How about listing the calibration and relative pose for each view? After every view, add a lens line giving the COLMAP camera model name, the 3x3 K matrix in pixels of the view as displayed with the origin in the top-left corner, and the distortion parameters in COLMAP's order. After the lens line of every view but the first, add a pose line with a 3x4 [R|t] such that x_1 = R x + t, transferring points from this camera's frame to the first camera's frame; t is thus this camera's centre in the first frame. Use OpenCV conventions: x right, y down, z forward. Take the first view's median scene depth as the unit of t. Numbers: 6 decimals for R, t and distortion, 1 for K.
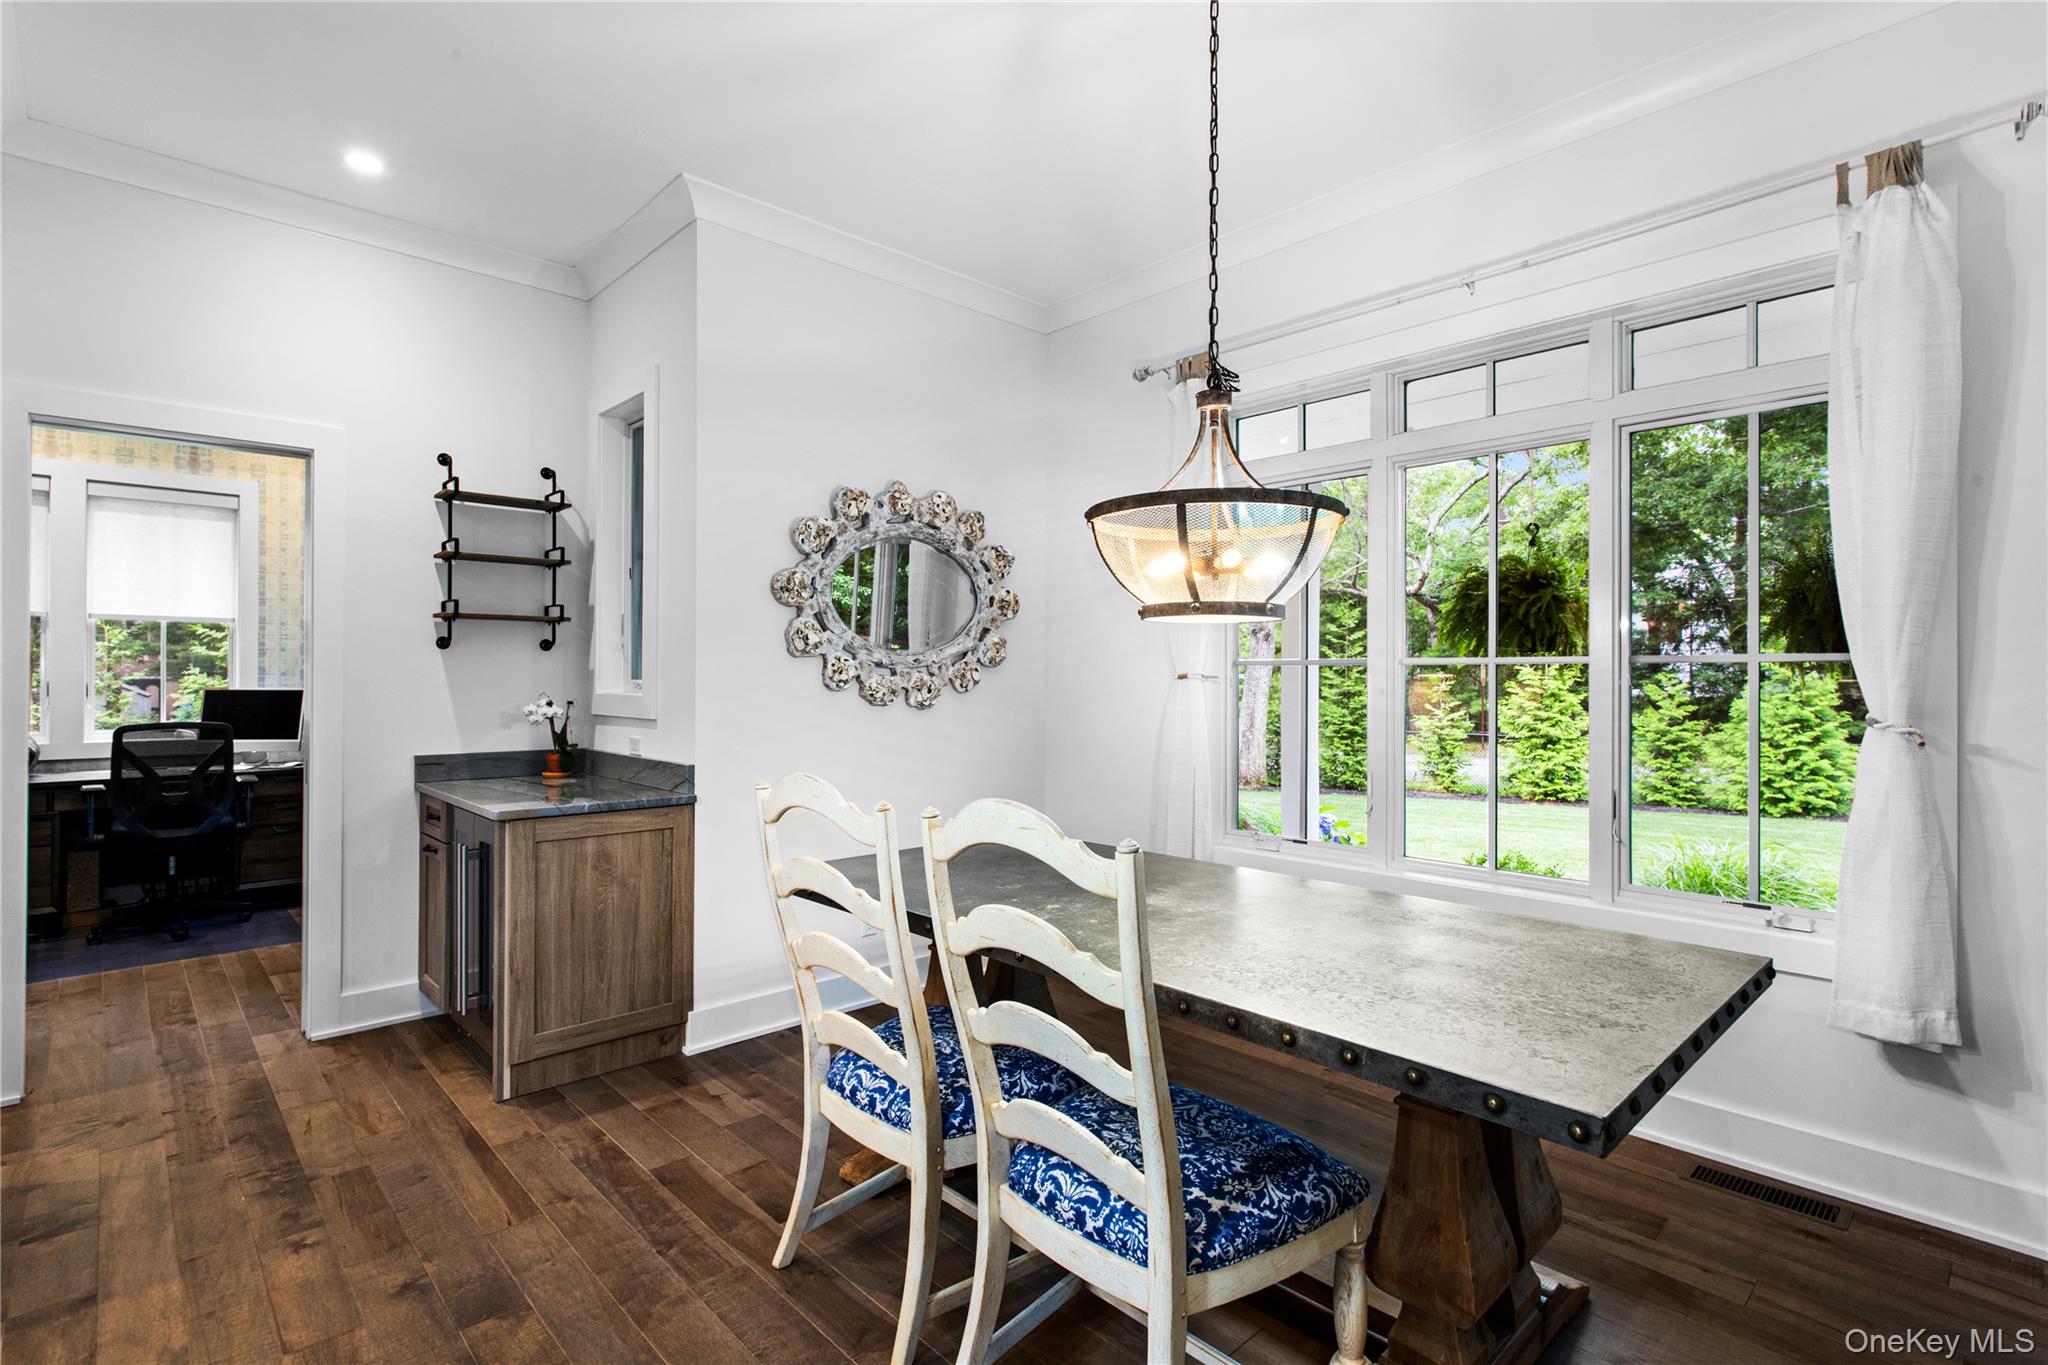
lens RADIAL K [[981.0, 0, 1024.9], [0, 981.0, 678.1], [0, 0, 1]] dist [0.000851, 0.000031]
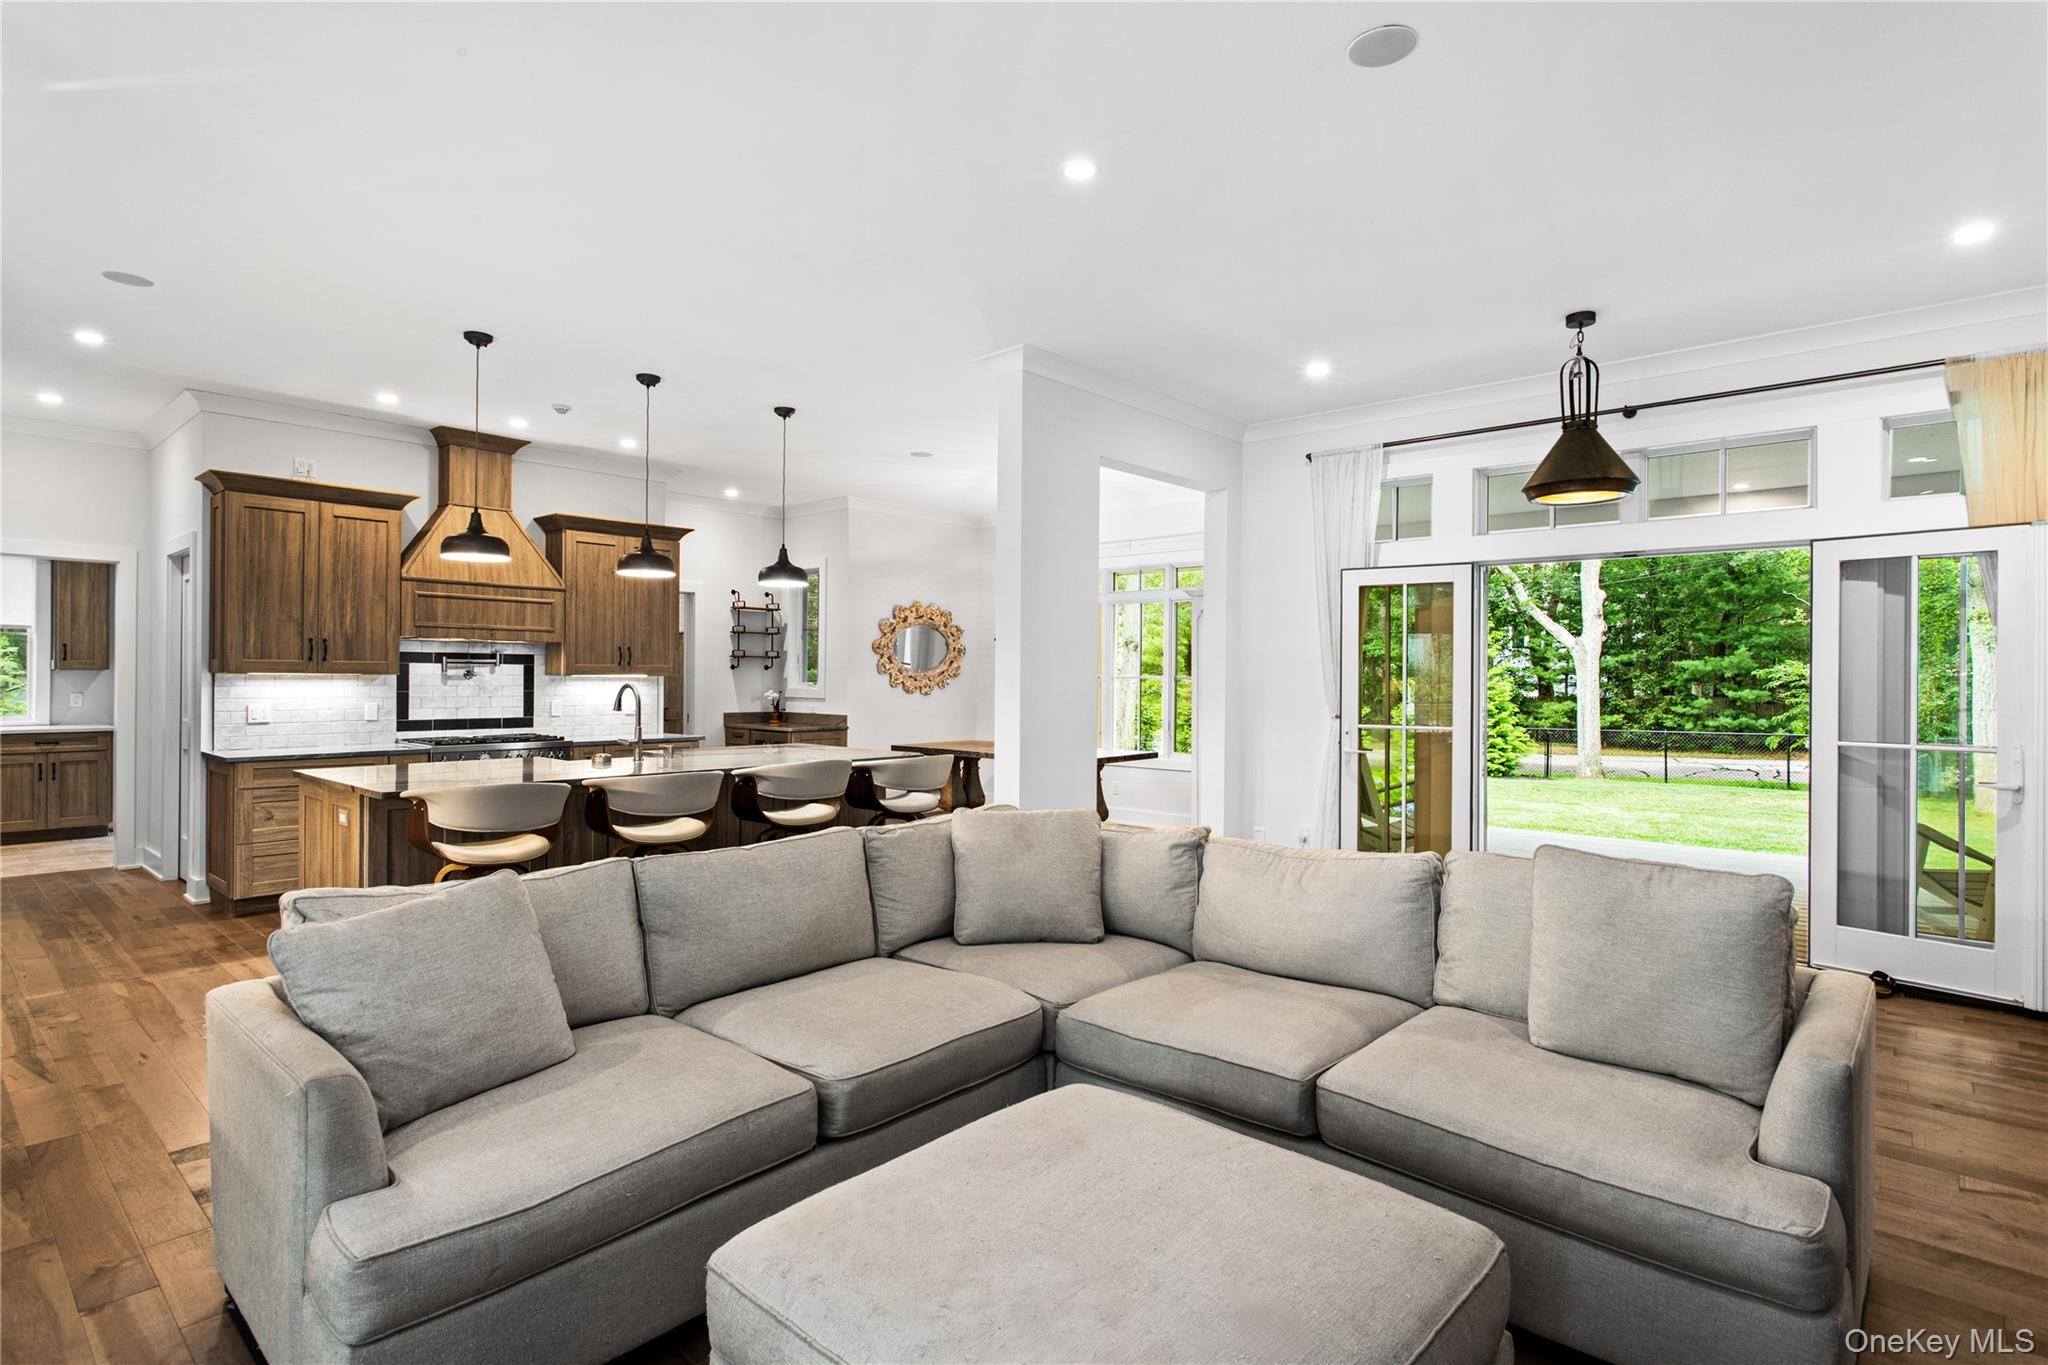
lens RADIAL K [[1042.6, 0, 1024.5], [0, 1042.6, 676.0], [0, 0, 1]] dist [0.002259, 0.000152]
pose [[0.996126, 0.004100, 0.087845, -0.089519], [-0.003966, 0.999991, -0.001697, -0.011758], [-0.087851, 0.001342, 0.996133, -1.566321]]
